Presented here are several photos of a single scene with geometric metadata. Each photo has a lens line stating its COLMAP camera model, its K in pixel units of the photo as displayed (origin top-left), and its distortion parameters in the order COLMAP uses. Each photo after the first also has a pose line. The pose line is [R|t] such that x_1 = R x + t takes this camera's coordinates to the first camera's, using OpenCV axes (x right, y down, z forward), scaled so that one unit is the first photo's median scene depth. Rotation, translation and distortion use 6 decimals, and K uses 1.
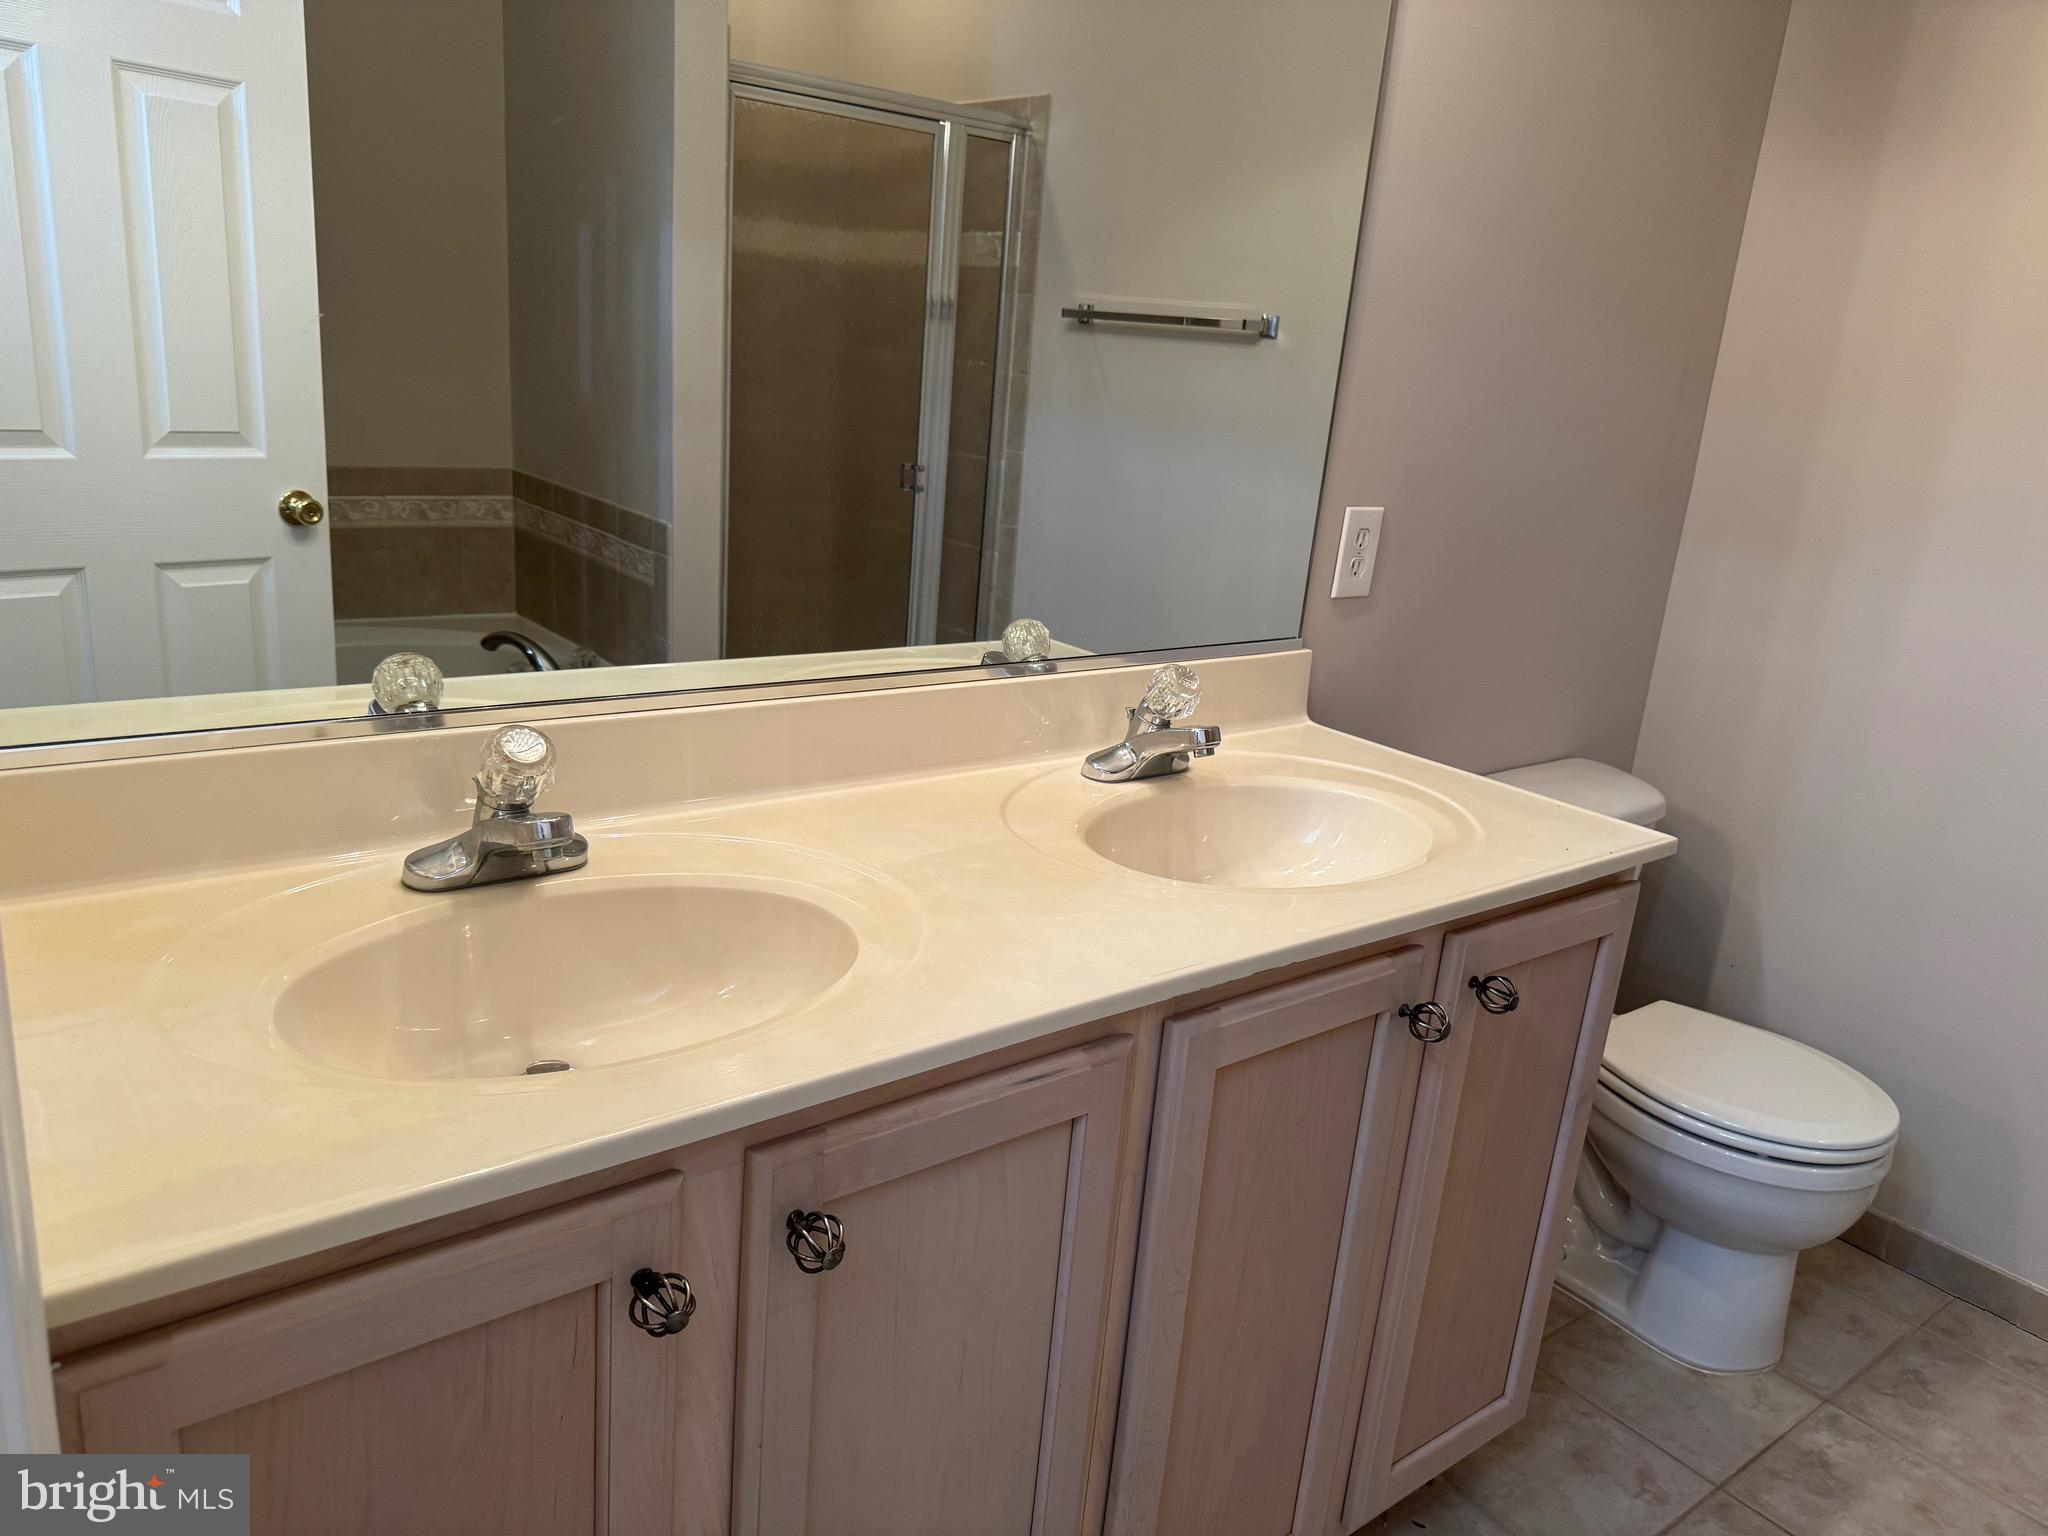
lens RADIAL K [[1459.4, 0, 1024.0], [0, 1459.4, 761.9], [0, 0, 1]] dist [-0.002380, -0.000588]
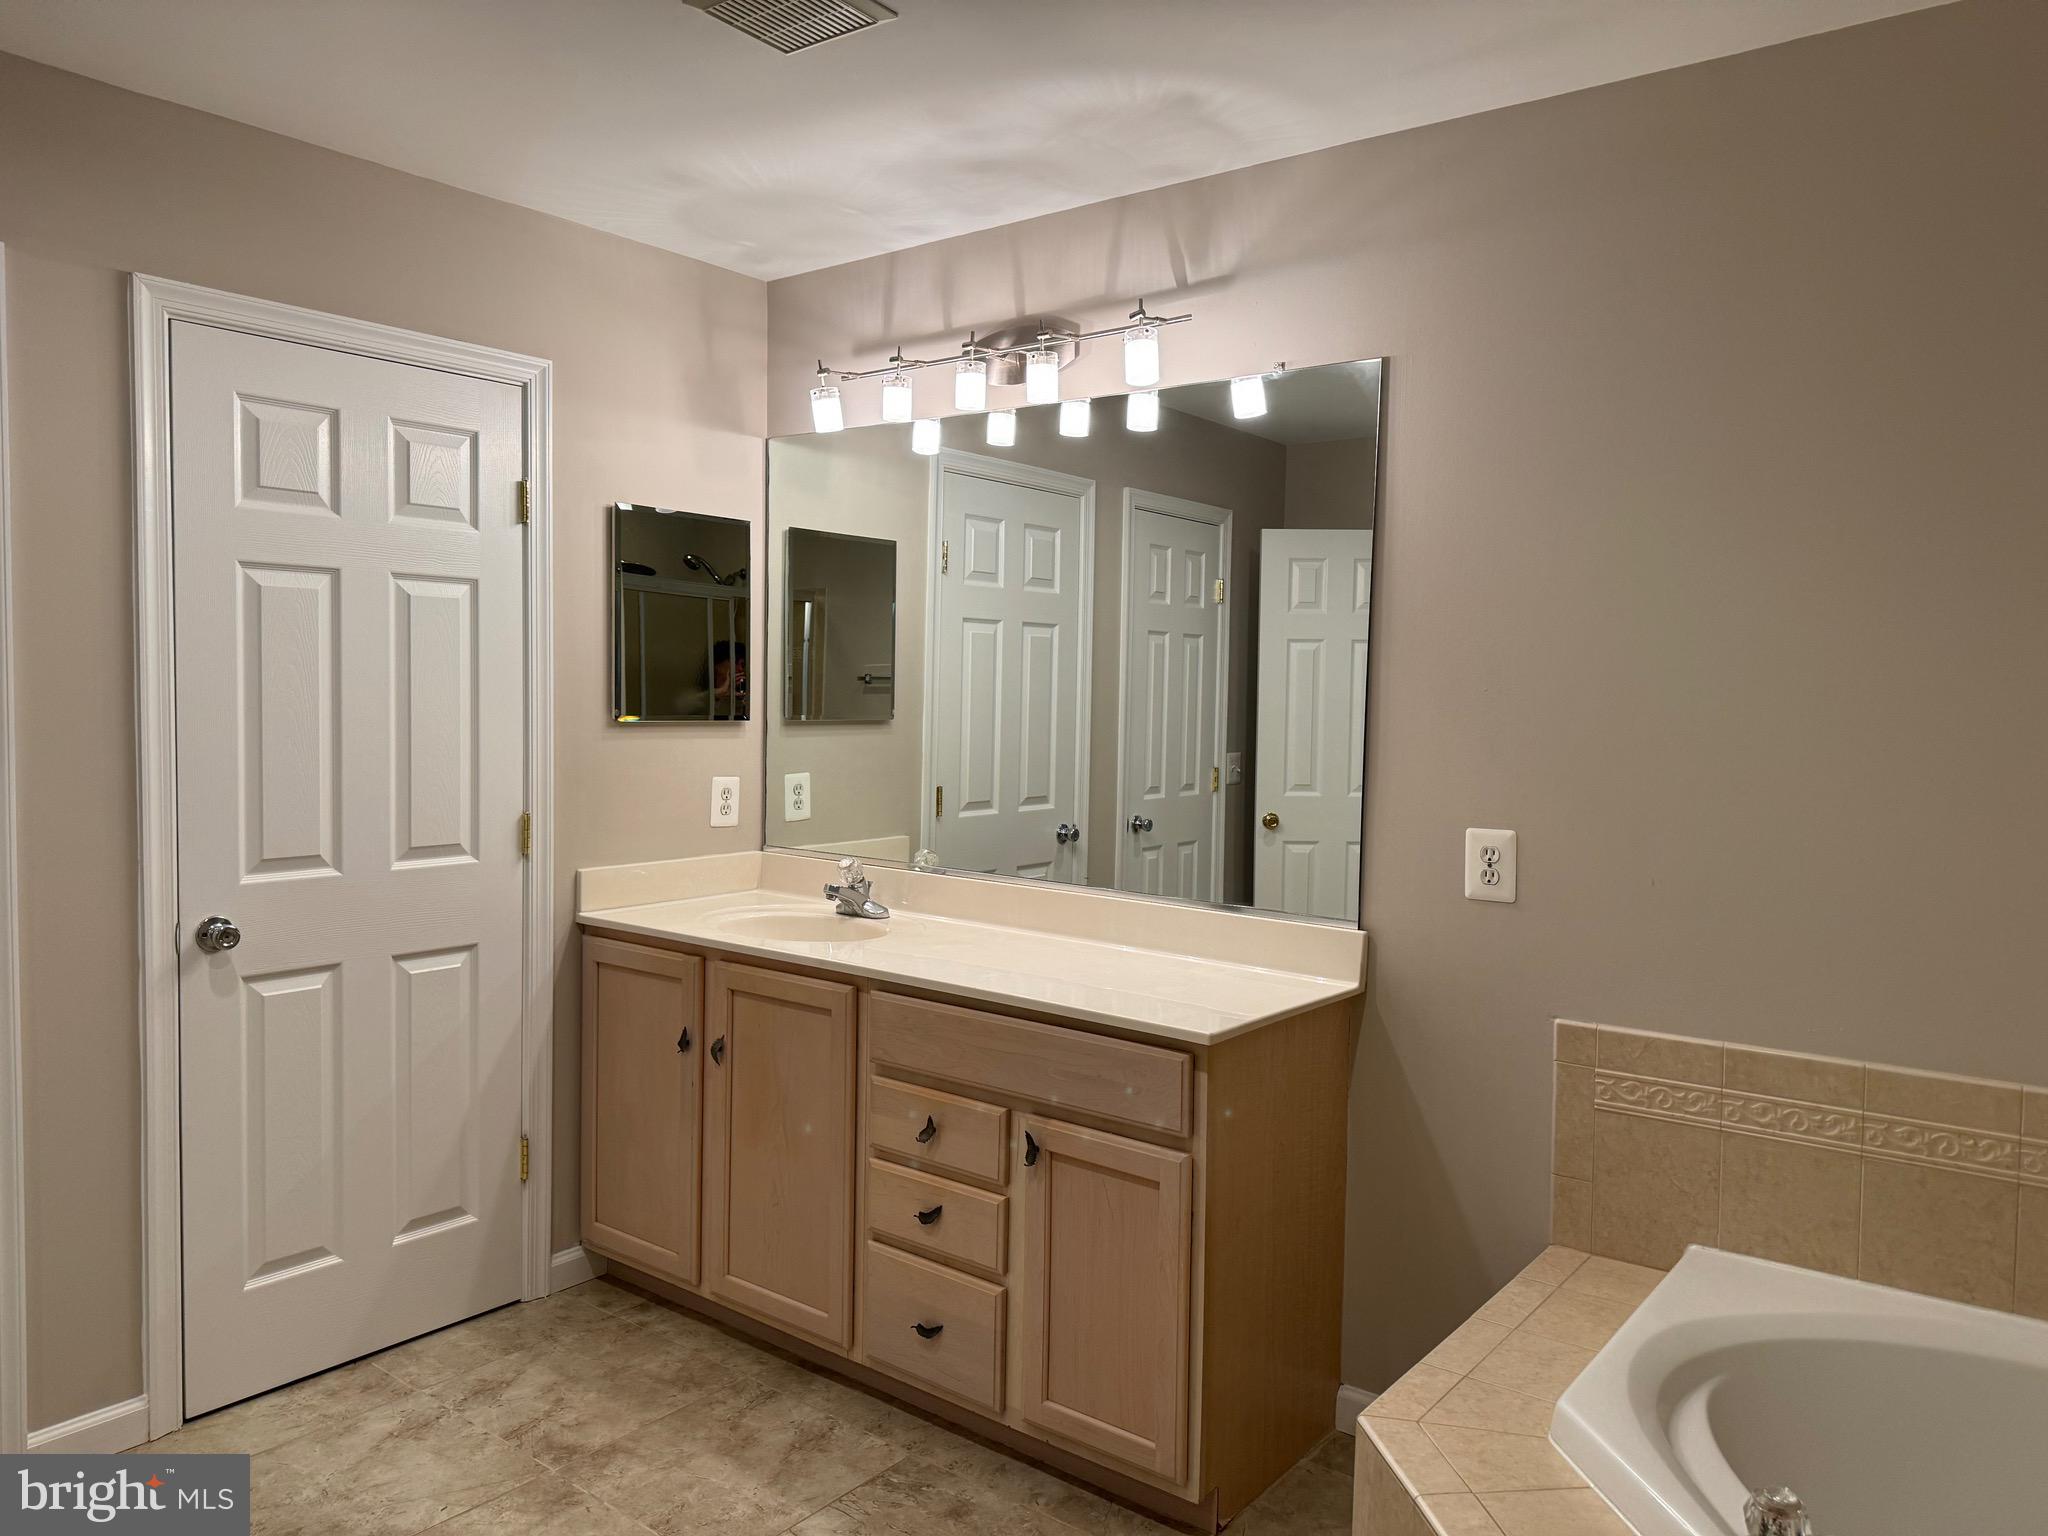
lens RADIAL K [[1459.4, 0, 1024.5], [0, 1459.4, 772.0], [0, 0, 1]] dist [-0.002380, -0.000588]
pose [[0.970886, -0.080499, 0.225612, -0.451783], [0.132875, 0.964642, -0.227618, 0.079166], [-0.199312, 0.250969, 0.947254, -0.368249]]
